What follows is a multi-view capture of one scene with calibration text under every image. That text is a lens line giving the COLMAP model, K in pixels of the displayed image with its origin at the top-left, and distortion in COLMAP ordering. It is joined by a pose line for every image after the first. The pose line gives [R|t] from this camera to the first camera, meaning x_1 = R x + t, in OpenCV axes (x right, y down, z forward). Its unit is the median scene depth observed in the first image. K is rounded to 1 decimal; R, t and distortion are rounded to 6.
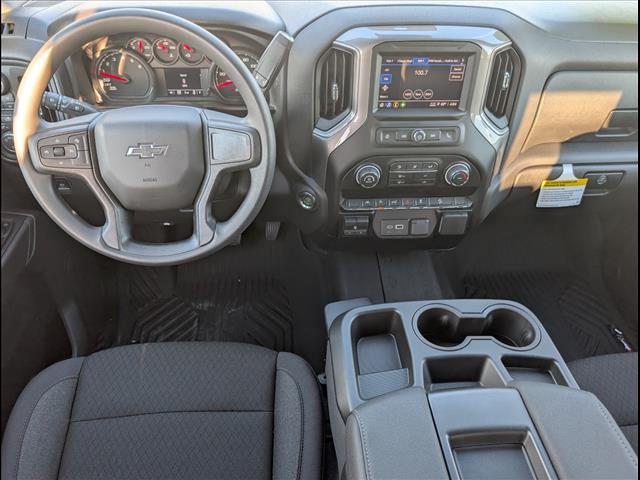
lens RADIAL K [[474.8, 0, 320.0], [0, 474.8, 240.0], [0, 0, 1]] dist [0.000714, 0.002111]
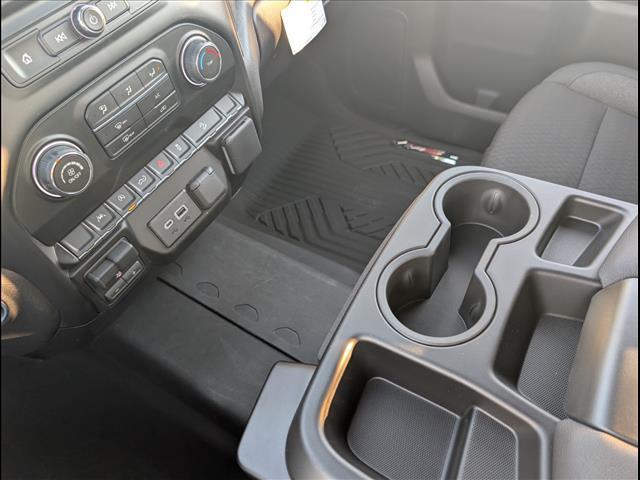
lens RADIAL K [[474.8, 0, 320.0], [0, 474.8, 240.0], [0, 0, 1]] dist [0.000714, 0.002111]
pose [[0.568664, -0.685811, 0.454186, -0.003138], [0.624371, 0.719351, 0.304459, -0.070366], [-0.535520, 0.110446, 0.837269, 0.504887]]
